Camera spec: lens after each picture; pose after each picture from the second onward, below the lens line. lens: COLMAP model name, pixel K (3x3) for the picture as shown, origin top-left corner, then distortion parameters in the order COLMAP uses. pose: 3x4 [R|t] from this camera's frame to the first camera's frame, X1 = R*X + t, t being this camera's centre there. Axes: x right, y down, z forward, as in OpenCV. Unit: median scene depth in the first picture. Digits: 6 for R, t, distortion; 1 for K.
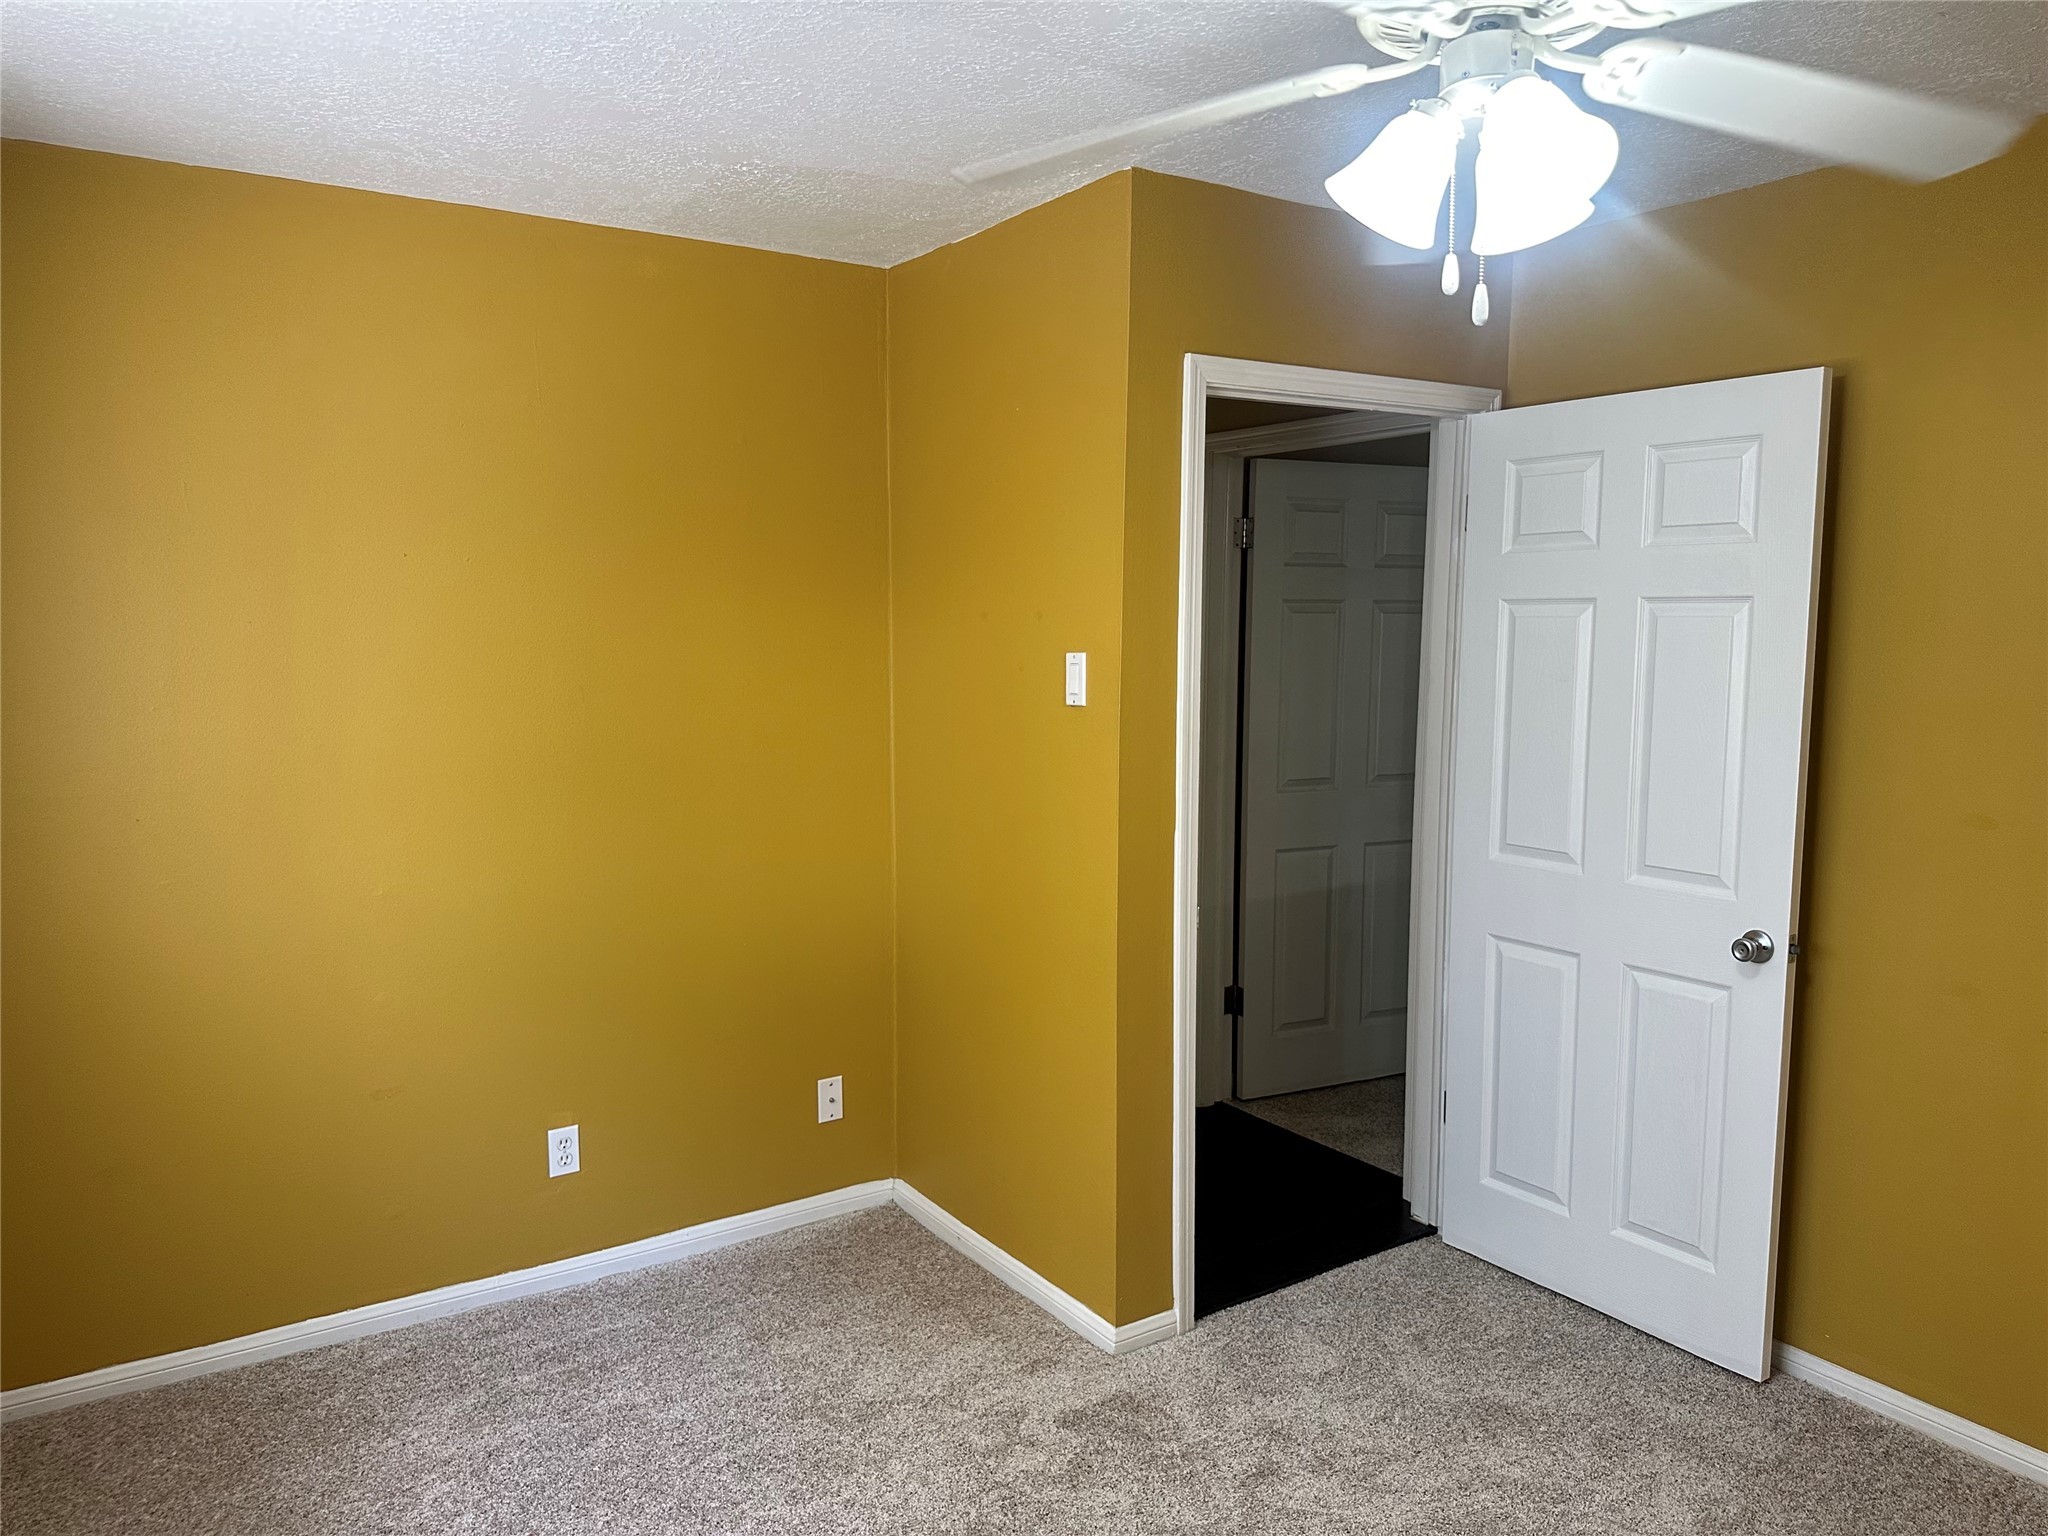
lens RADIAL K [[1450.0, 0, 1032.1], [0, 1450.0, 770.9], [0, 0, 1]] dist [0.039306, -0.045791]
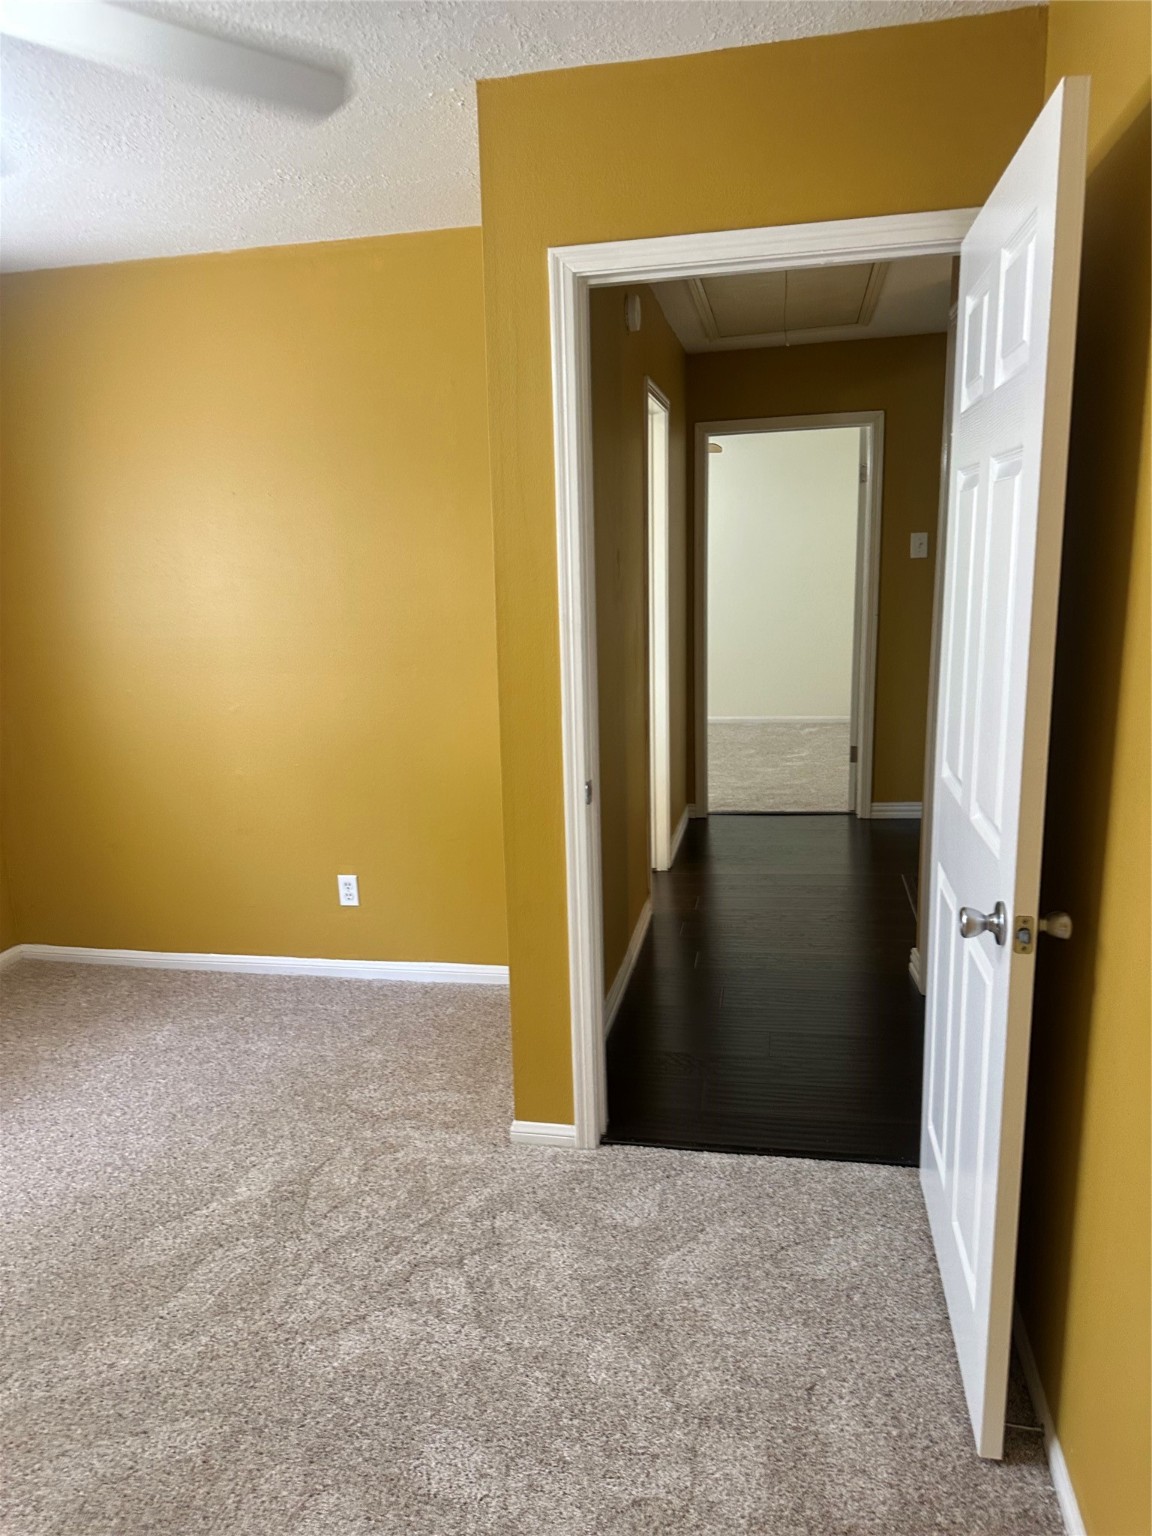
lens RADIAL K [[1087.5, 0, 569.1], [0, 1087.5, 771.5], [0, 0, 1]] dist [0.039306, -0.045791]
pose [[0.705021, 0.123428, -0.698363, 0.683539], [-0.038232, 0.989921, 0.136361, -0.025239], [0.708155, -0.069438, 0.702634, 0.426593]]
